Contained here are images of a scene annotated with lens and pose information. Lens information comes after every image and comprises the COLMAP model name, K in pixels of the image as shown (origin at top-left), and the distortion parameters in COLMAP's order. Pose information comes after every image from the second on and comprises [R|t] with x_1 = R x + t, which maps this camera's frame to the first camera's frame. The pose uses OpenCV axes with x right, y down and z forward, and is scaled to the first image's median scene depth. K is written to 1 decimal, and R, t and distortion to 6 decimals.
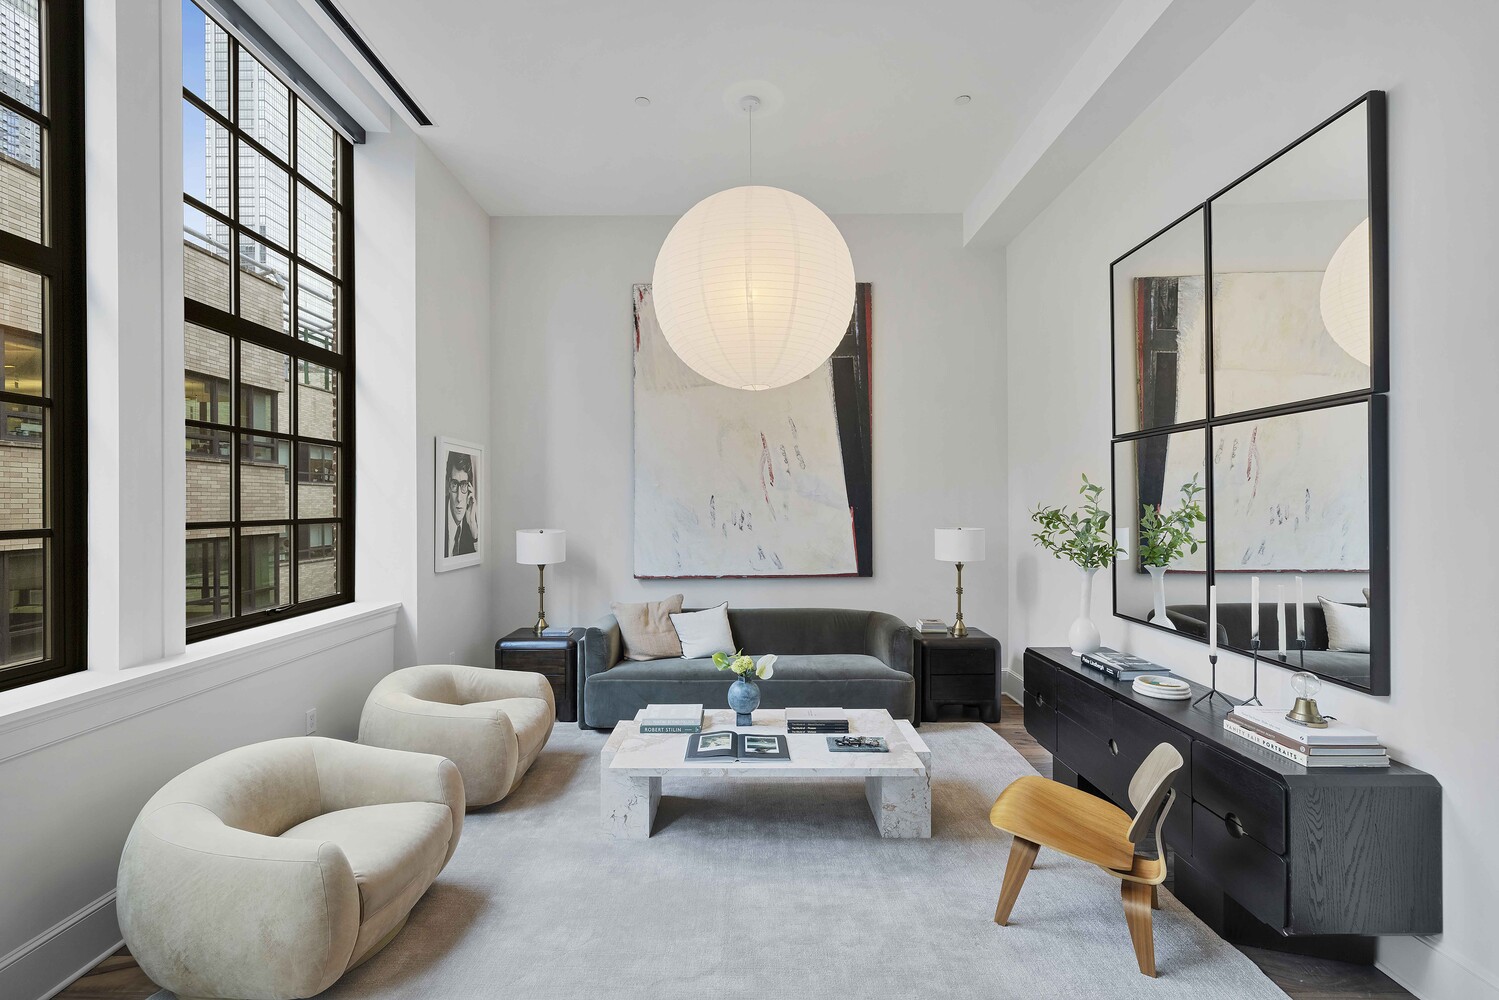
lens RADIAL K [[628.8, 0, 747.8], [0, 628.8, 507.0], [0, 0, 1]] dist [0.002679, 0.000855]
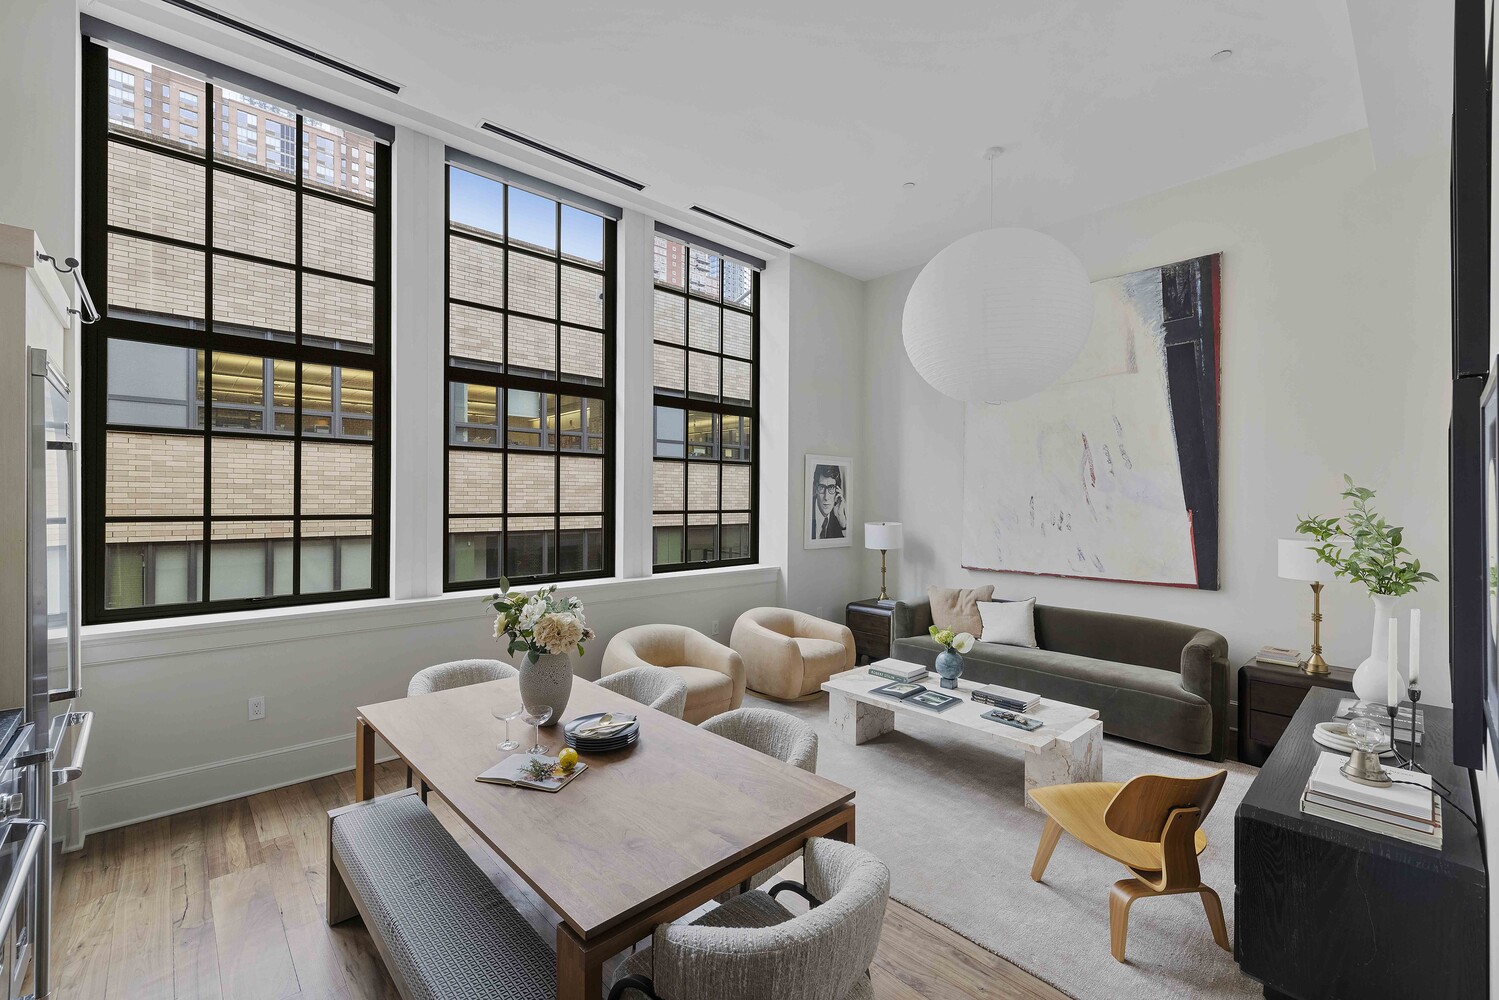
lens RADIAL K [[628.8, 0, 750.1], [0, 628.8, 507.6], [0, 0, 1]] dist [0.002679, 0.000855]
pose [[0.685042, 0.018740, -0.728262, 0.447727], [-0.012748, 0.999824, 0.013736, -0.009062], [0.728392, -0.000126, 0.685161, -0.078614]]
